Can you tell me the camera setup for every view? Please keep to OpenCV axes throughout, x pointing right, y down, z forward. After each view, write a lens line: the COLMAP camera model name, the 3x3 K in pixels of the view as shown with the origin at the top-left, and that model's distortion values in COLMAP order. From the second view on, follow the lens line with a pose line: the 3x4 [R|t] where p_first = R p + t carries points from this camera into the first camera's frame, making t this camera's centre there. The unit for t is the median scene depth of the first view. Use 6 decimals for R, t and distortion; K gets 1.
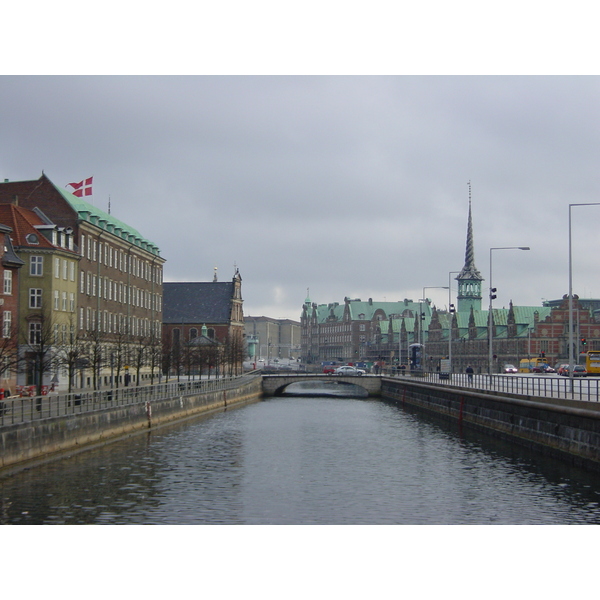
lens RADIAL K [[1370.3, 0, 299.9], [0, 1370.3, 299.9], [0, 0, 1]] dist [-0.021971, 0.000000]
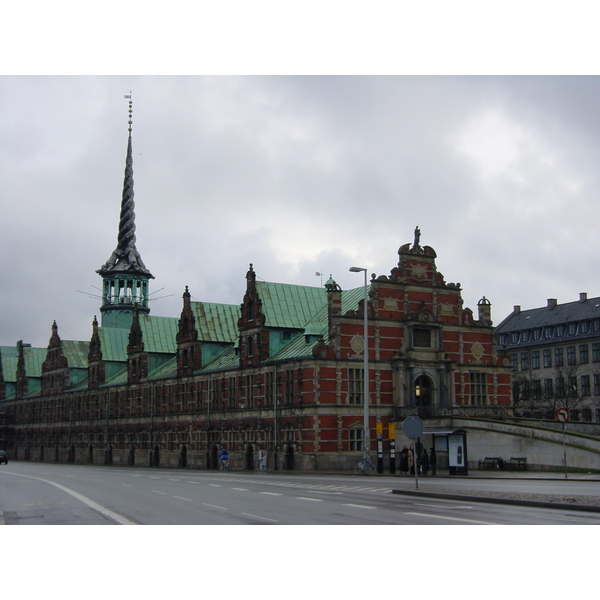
lens RADIAL K [[921.3, 0, 300.2], [0, 921.3, 299.9], [0, 0, 1]] dist [-0.102299, 0.000000]
pose [[0.945132, 0.032815, 0.325037, 0.080110], [0.001950, 0.994358, -0.106059, 0.033655], [-0.326683, 0.100874, 0.939735, 0.710122]]
